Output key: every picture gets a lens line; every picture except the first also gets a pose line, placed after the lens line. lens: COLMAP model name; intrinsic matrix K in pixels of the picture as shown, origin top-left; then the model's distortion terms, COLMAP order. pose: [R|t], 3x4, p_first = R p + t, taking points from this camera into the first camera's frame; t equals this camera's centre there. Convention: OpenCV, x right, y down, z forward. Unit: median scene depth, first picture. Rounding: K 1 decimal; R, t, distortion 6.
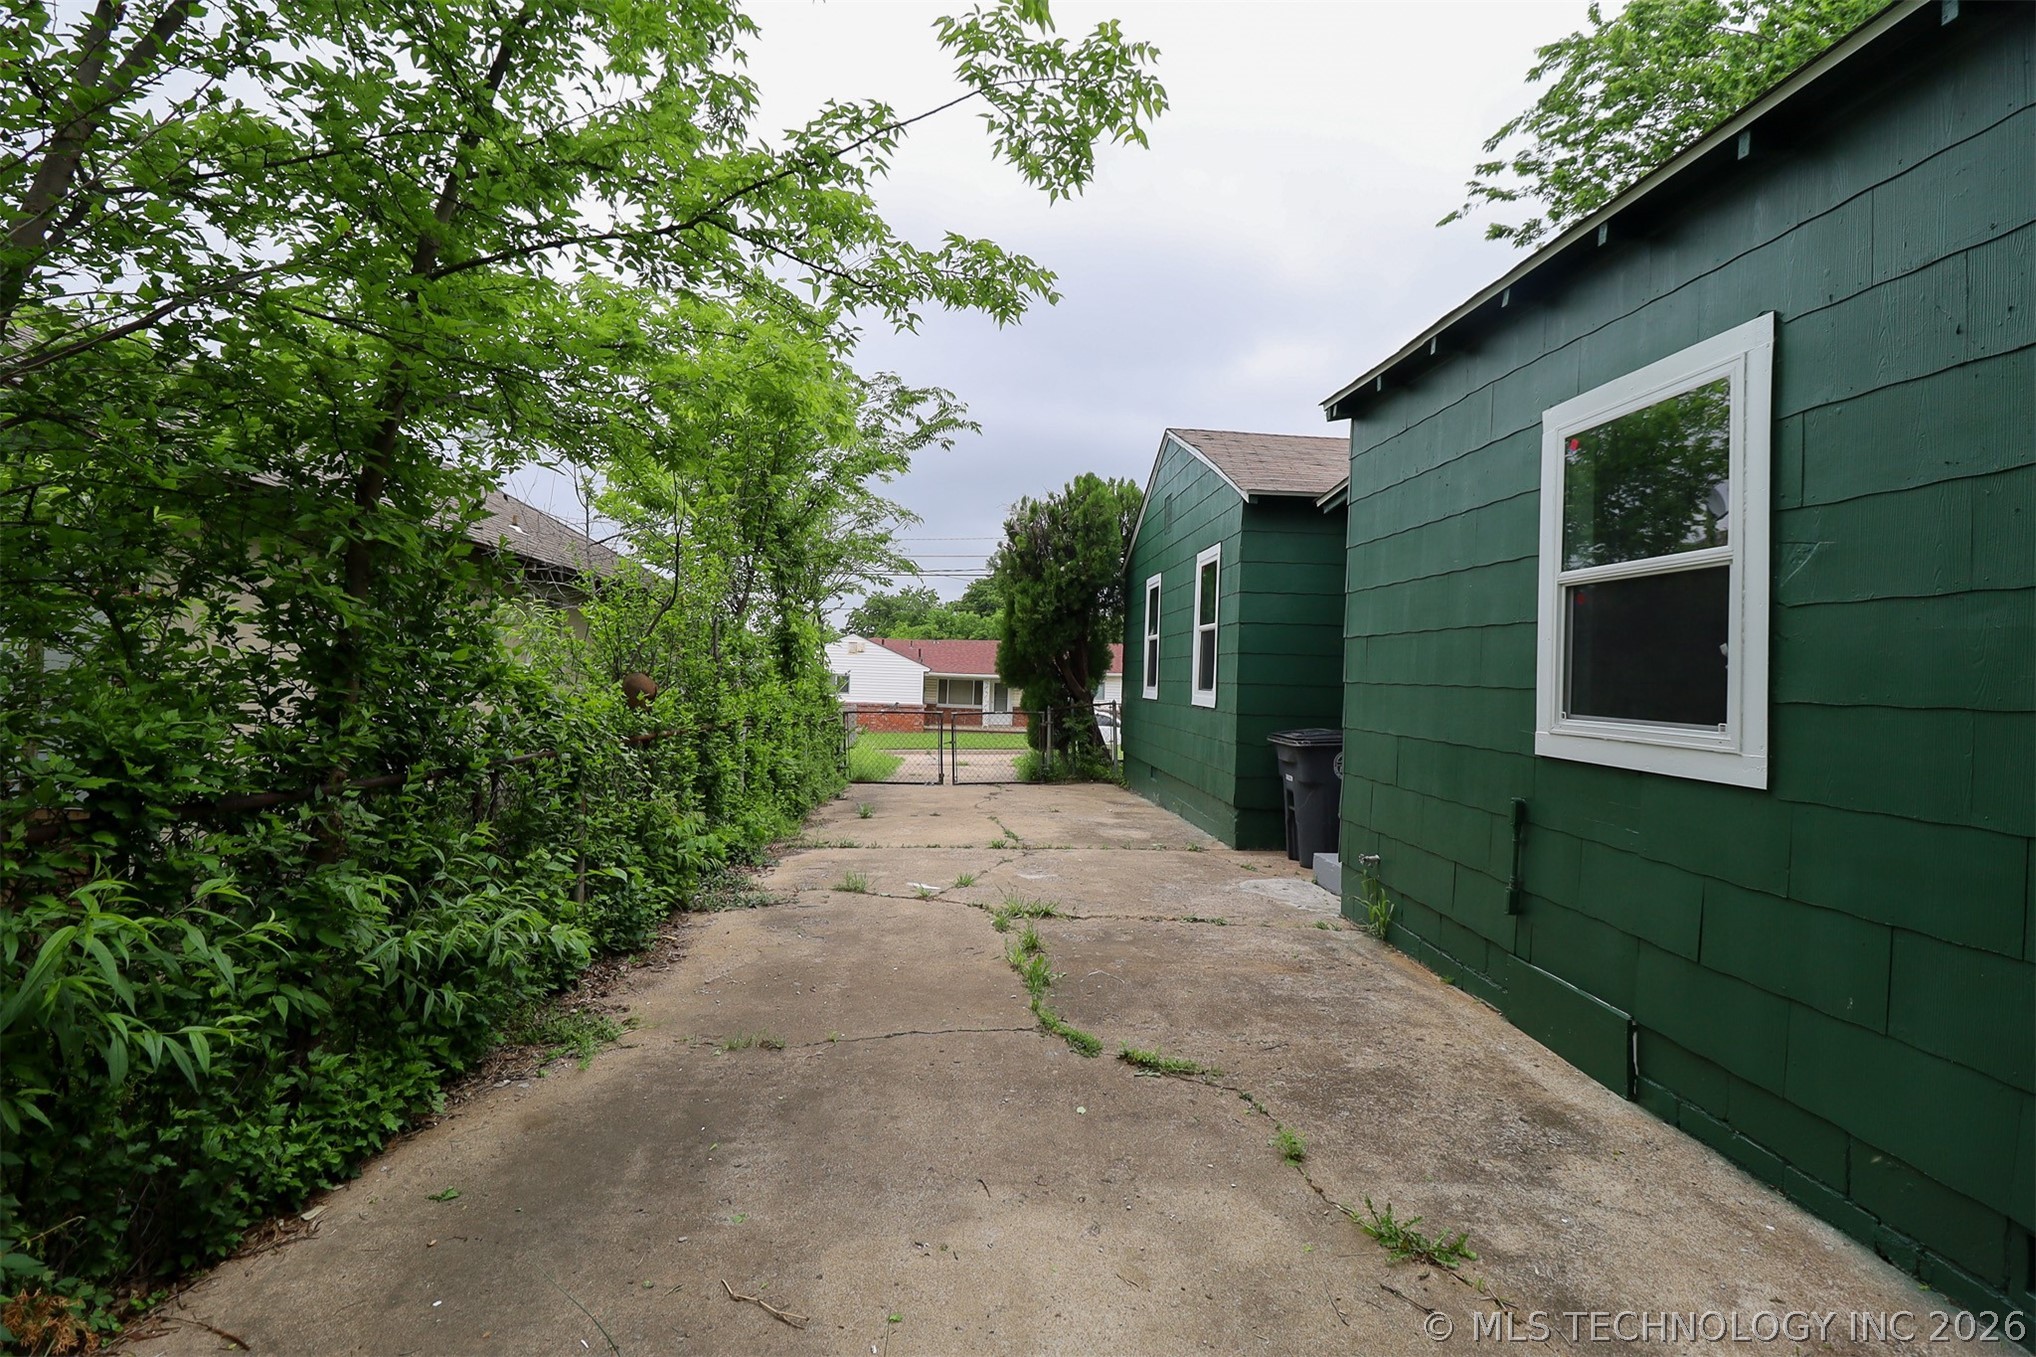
lens RADIAL K [[937.4, 0, 1008.8], [0, 937.4, 649.6], [0, 0, 1]] dist [-0.001511, -0.013693]
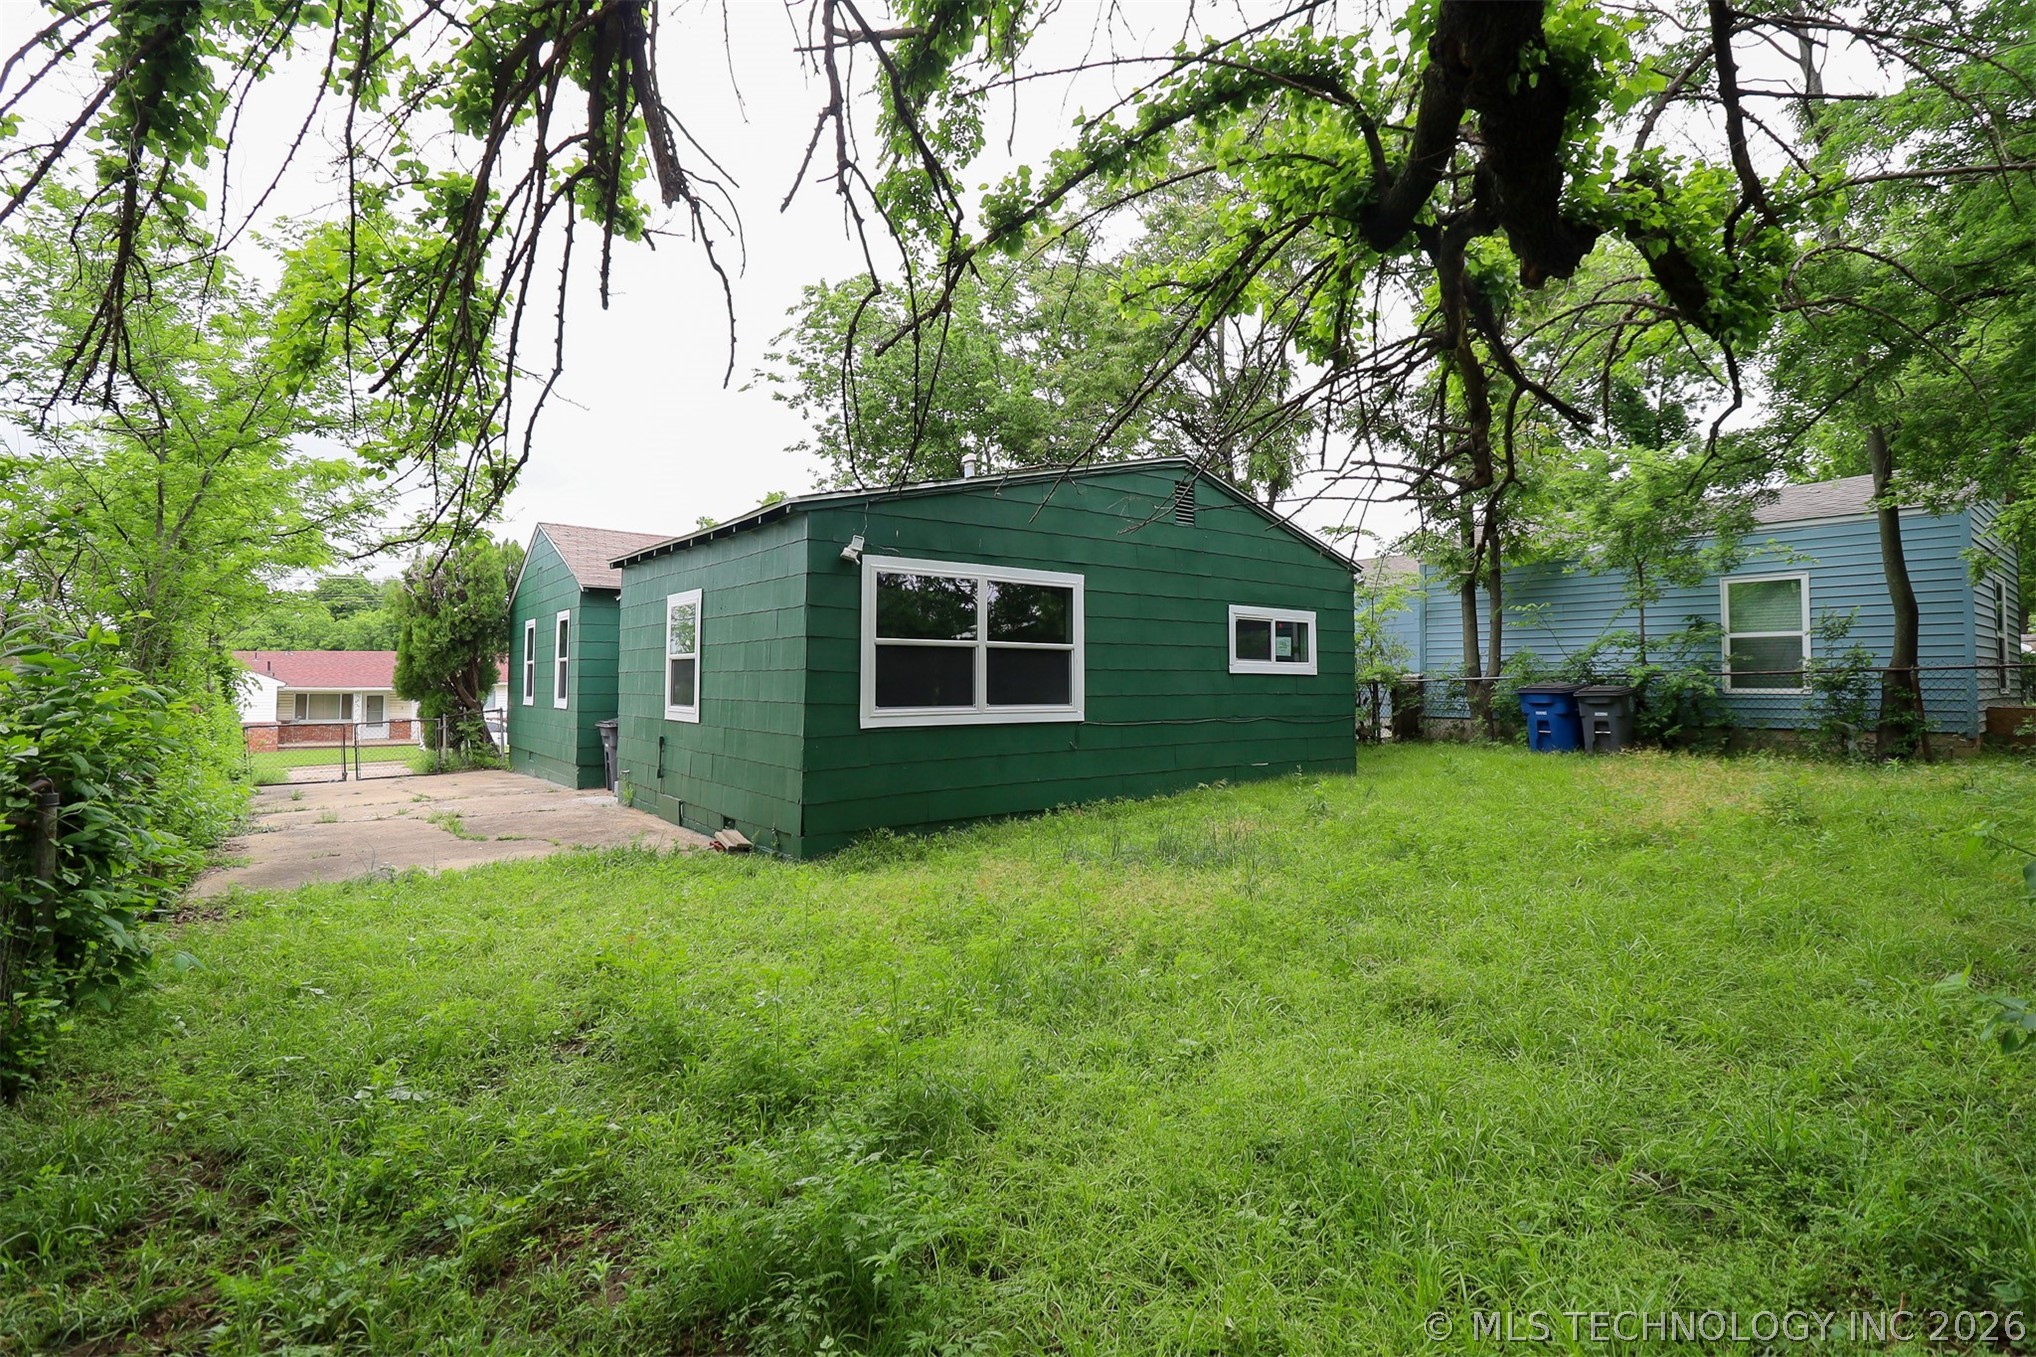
lens RADIAL K [[937.4, 0, 1008.8], [0, 937.4, 649.6], [0, 0, 1]] dist [-0.001511, -0.013693]
pose [[0.824288, -0.004142, 0.566155, -0.046608], [0.005574, 0.999984, -0.000801, -0.024254], [-0.566143, 0.003816, 0.824298, -0.522286]]
